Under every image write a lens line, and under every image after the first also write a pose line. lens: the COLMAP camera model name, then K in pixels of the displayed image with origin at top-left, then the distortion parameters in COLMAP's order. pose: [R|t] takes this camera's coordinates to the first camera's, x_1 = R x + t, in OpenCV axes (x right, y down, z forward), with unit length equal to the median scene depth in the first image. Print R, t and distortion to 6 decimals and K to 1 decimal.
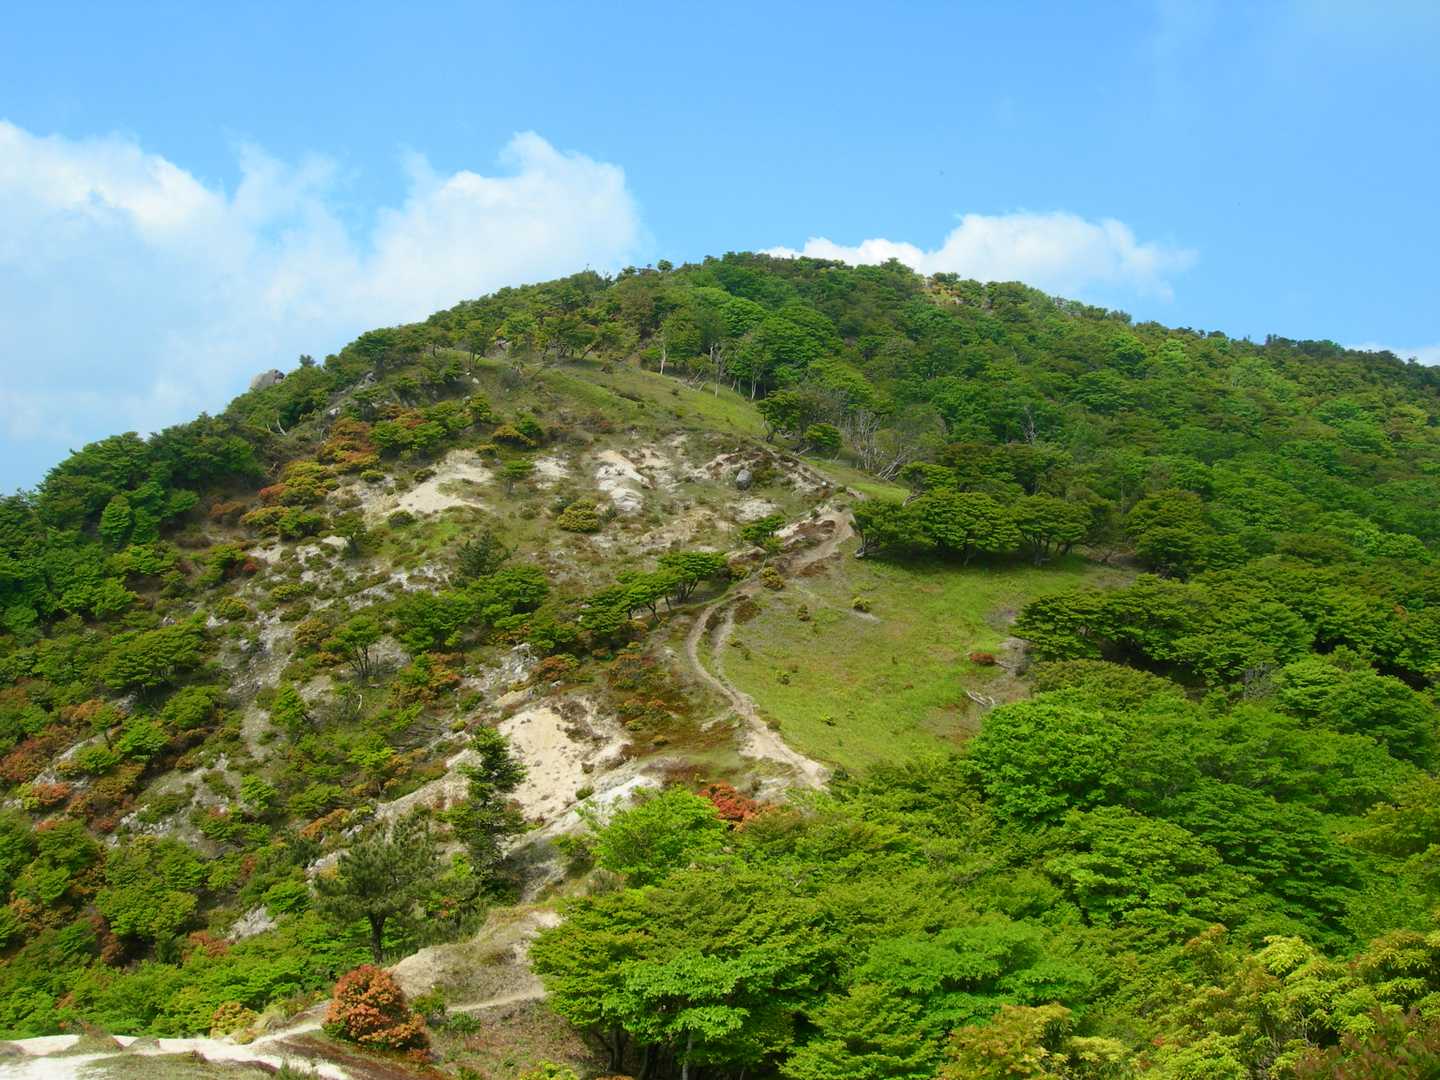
lens RADIAL K [[1576.9, 0, 720.0], [0, 1576.9, 540.5], [0, 0, 1]] dist [-0.179264, 0.000000]
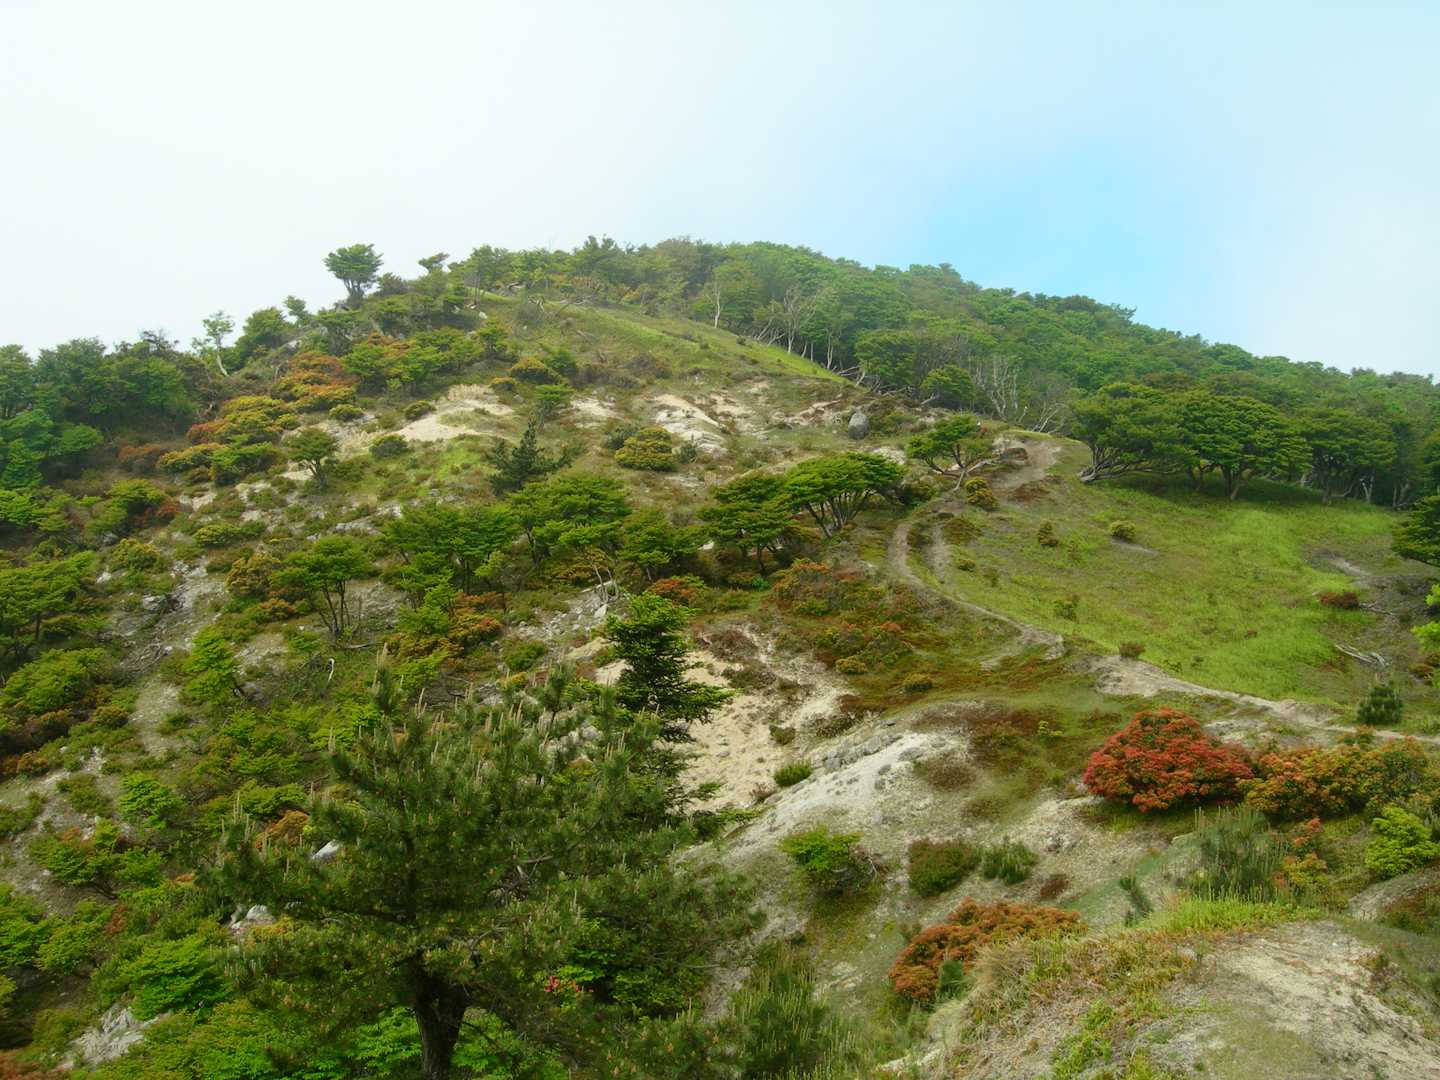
lens RADIAL K [[1576.9, 0, 717.6], [0, 1576.9, 540.6], [0, 0, 1]] dist [-0.179264, 0.000000]
pose [[0.999543, 0.006225, 0.029593, -0.088847], [-0.003913, 0.996982, -0.077538, 0.088597], [-0.029987, 0.077387, 0.996550, 0.348718]]
